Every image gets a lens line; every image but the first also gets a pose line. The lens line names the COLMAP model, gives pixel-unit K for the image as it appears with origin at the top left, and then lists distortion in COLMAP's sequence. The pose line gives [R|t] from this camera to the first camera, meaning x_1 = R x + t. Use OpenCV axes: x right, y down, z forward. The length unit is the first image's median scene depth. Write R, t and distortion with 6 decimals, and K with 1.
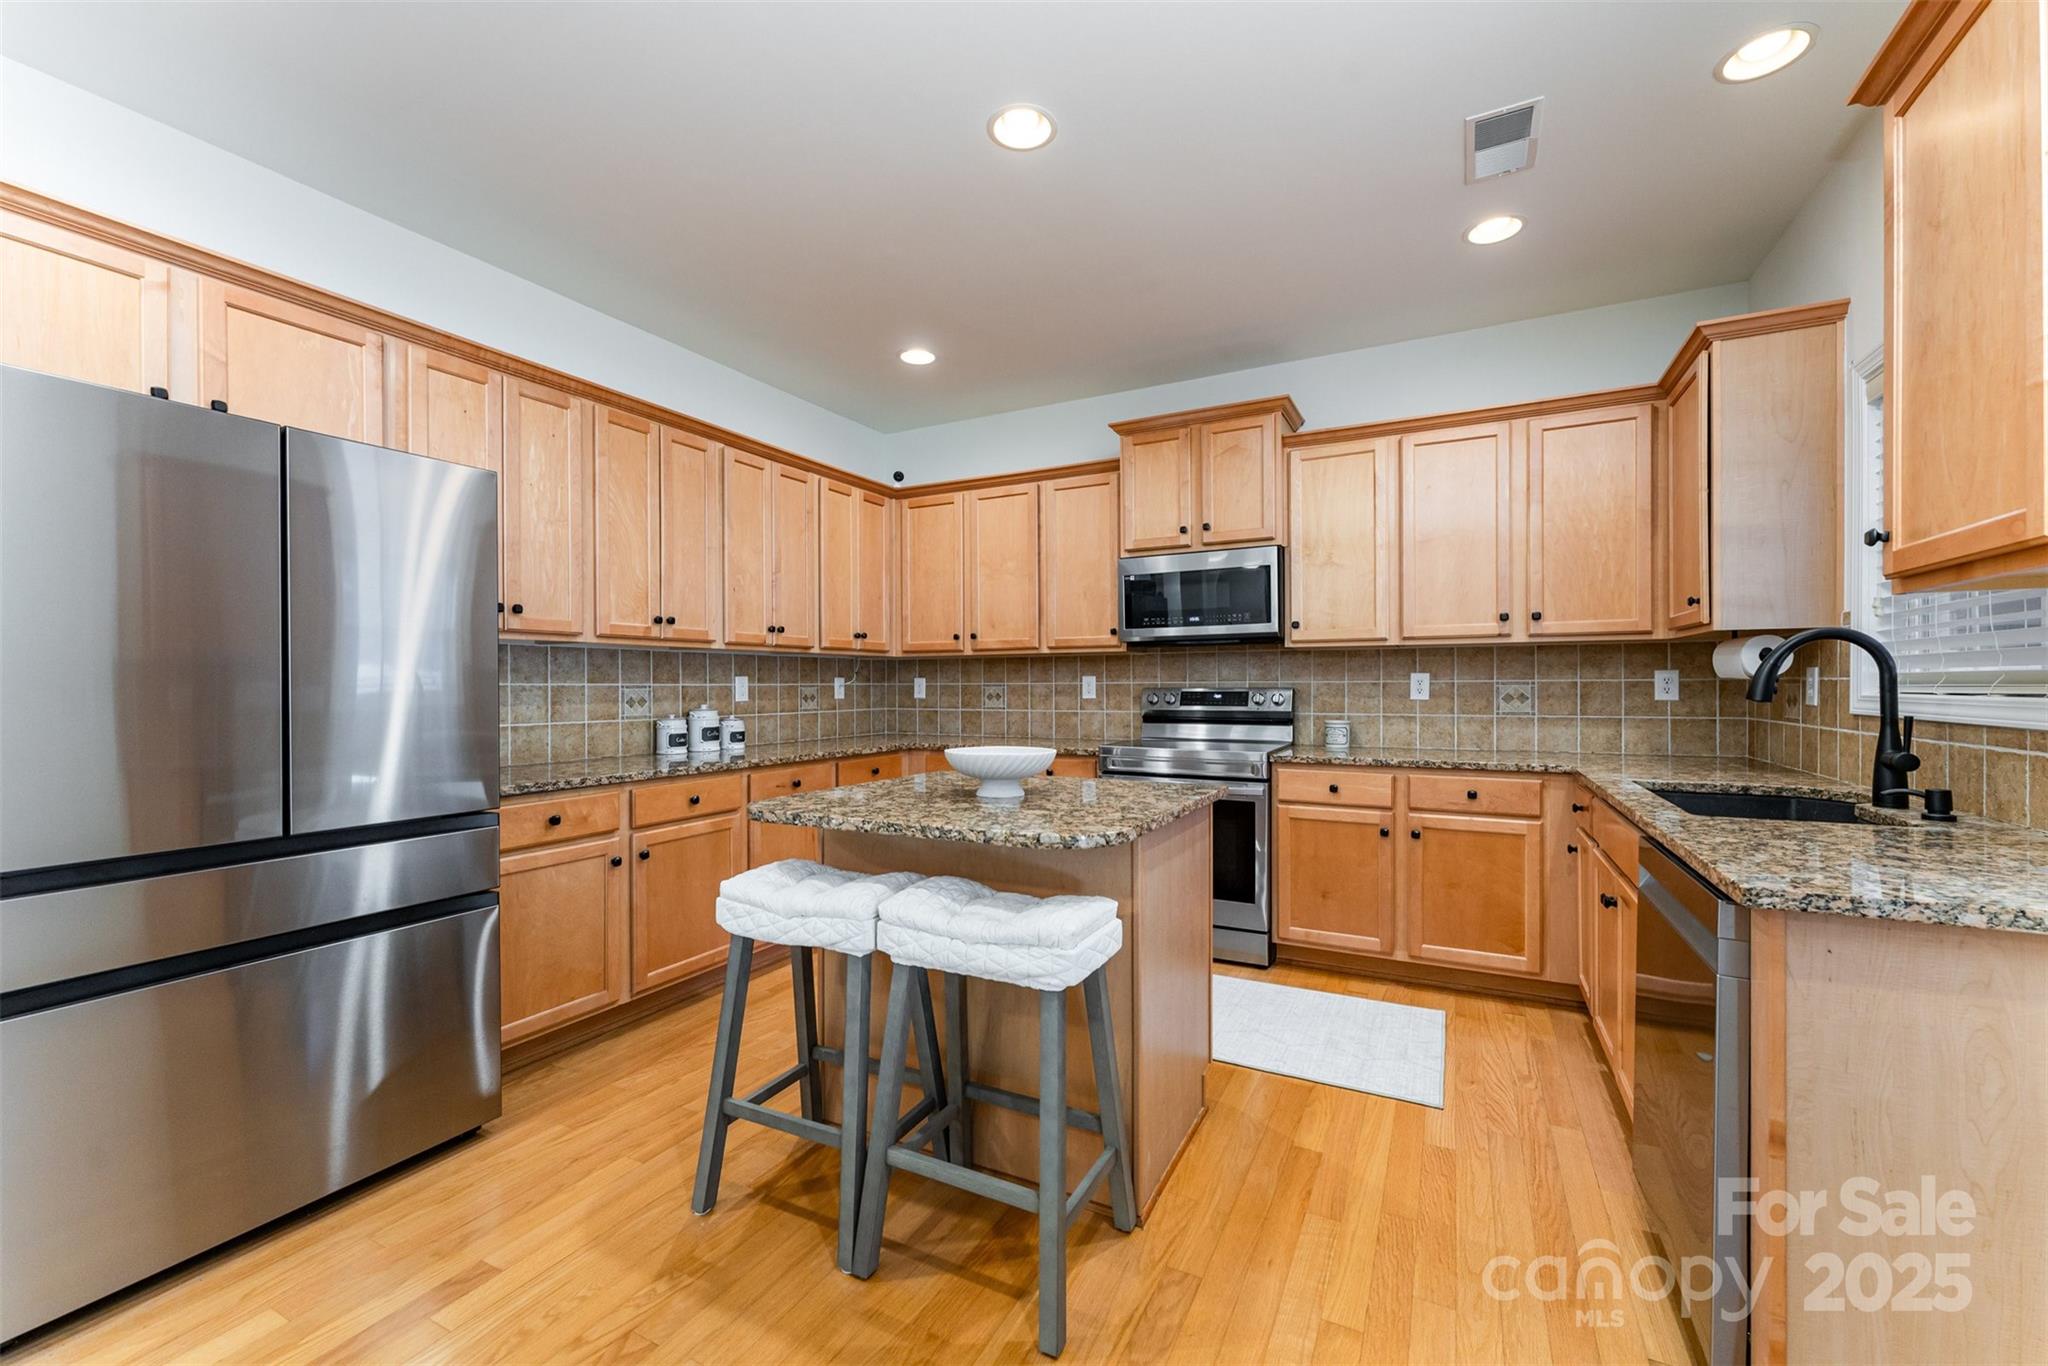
lens RADIAL K [[832.4, 0, 1025.2], [0, 832.4, 683.6], [0, 0, 1]] dist [0.000553, 0.001095]
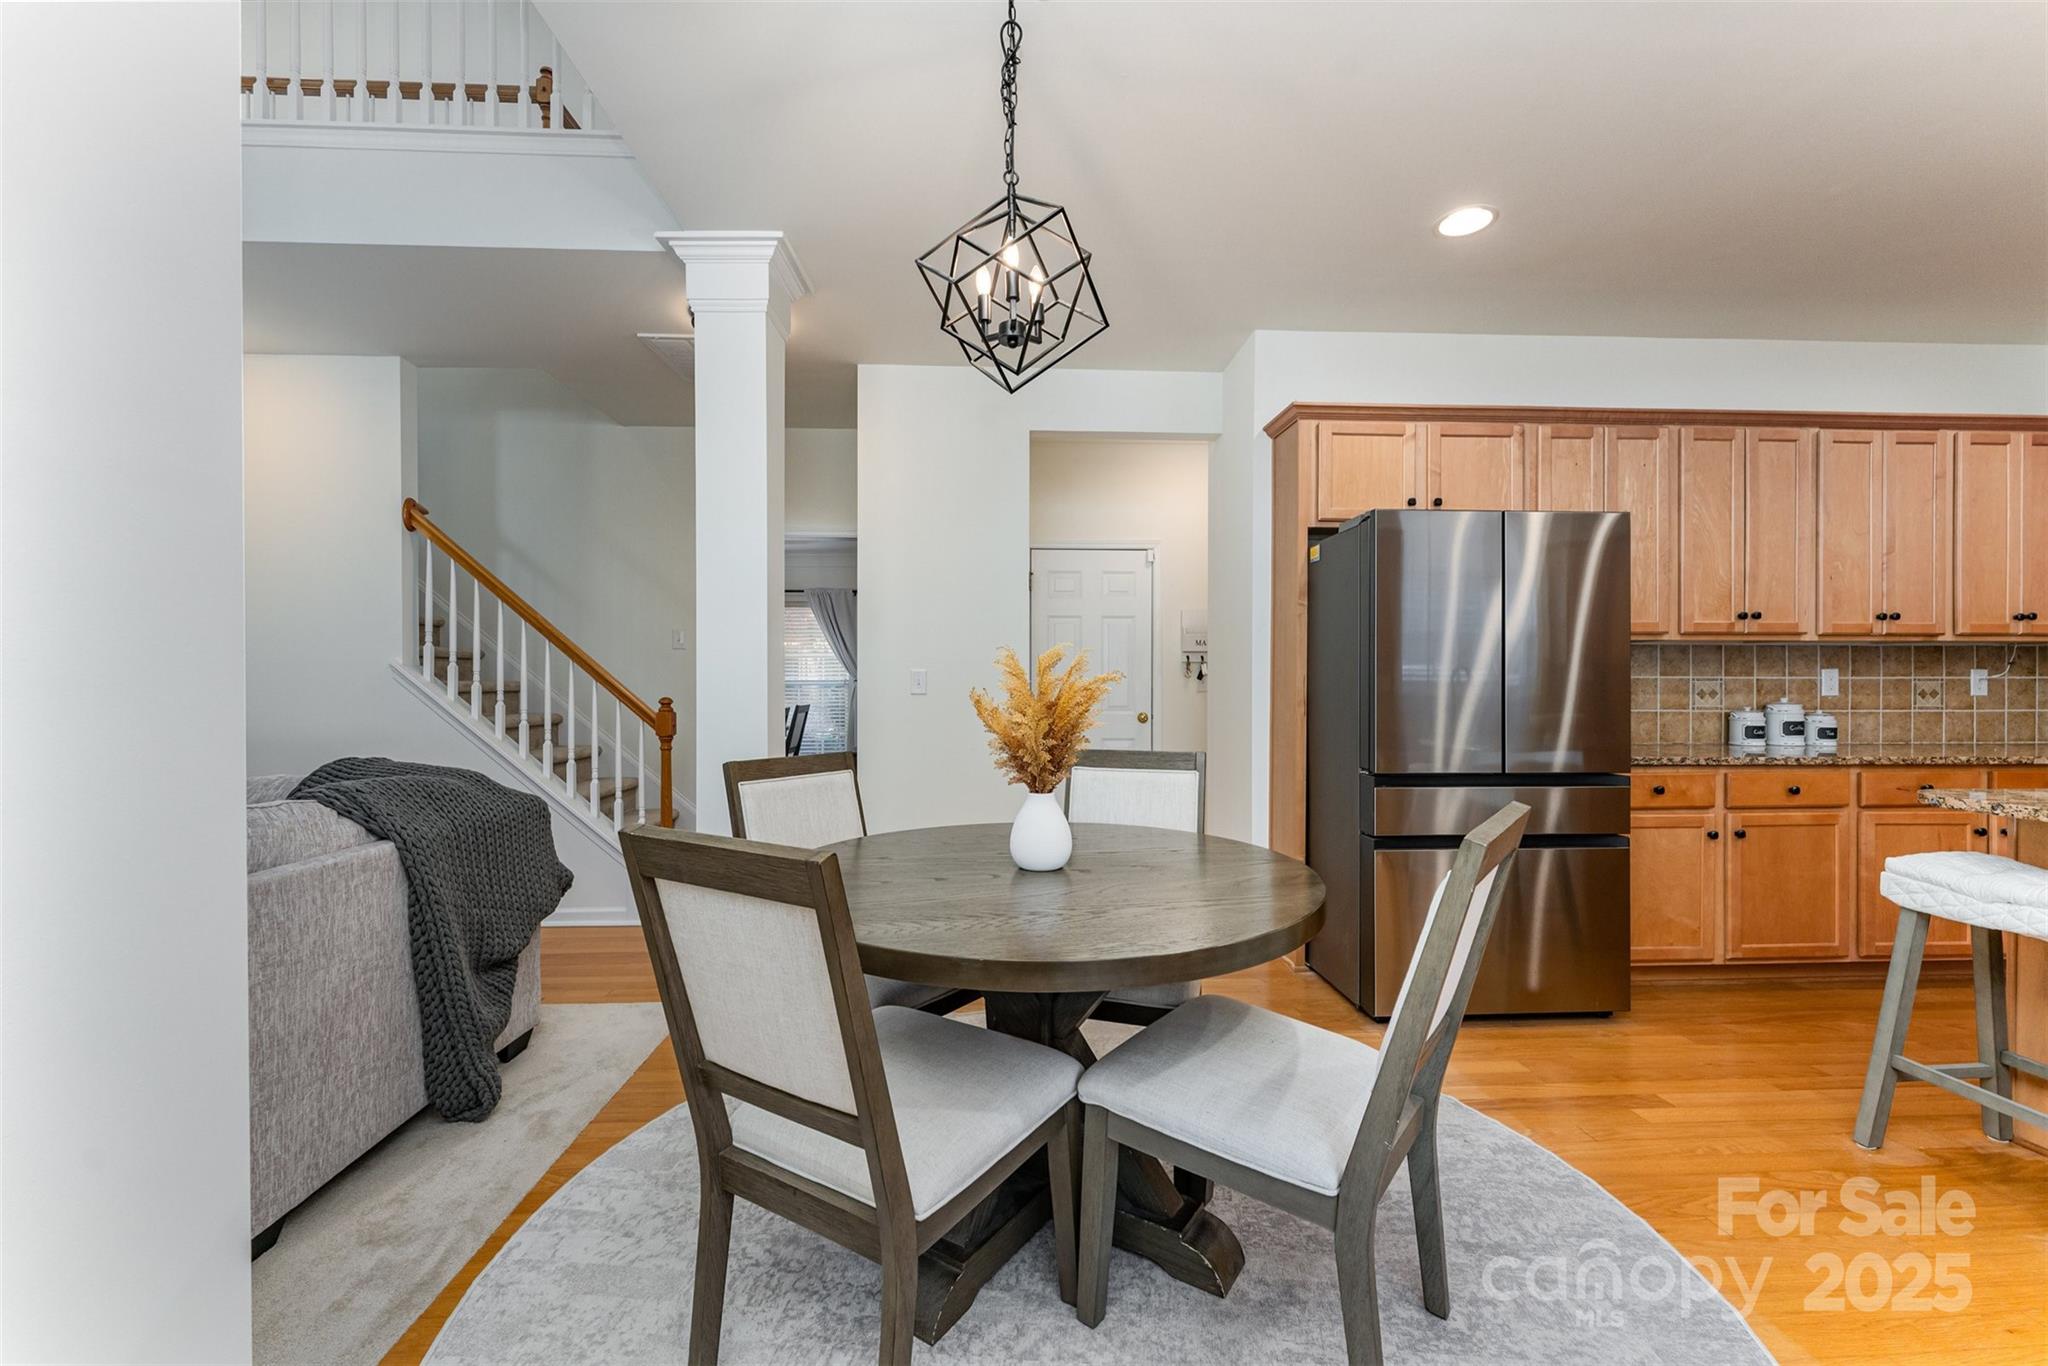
lens RADIAL K [[832.4, 0, 1018.7], [0, 832.4, 683.4], [0, 0, 1]] dist [0.000553, 0.001095]
pose [[0.513069, 0.008605, -0.858304, -0.006975], [-0.001714, 0.999958, 0.009001, 0.000923], [0.858345, -0.003147, 0.513063, -0.302534]]
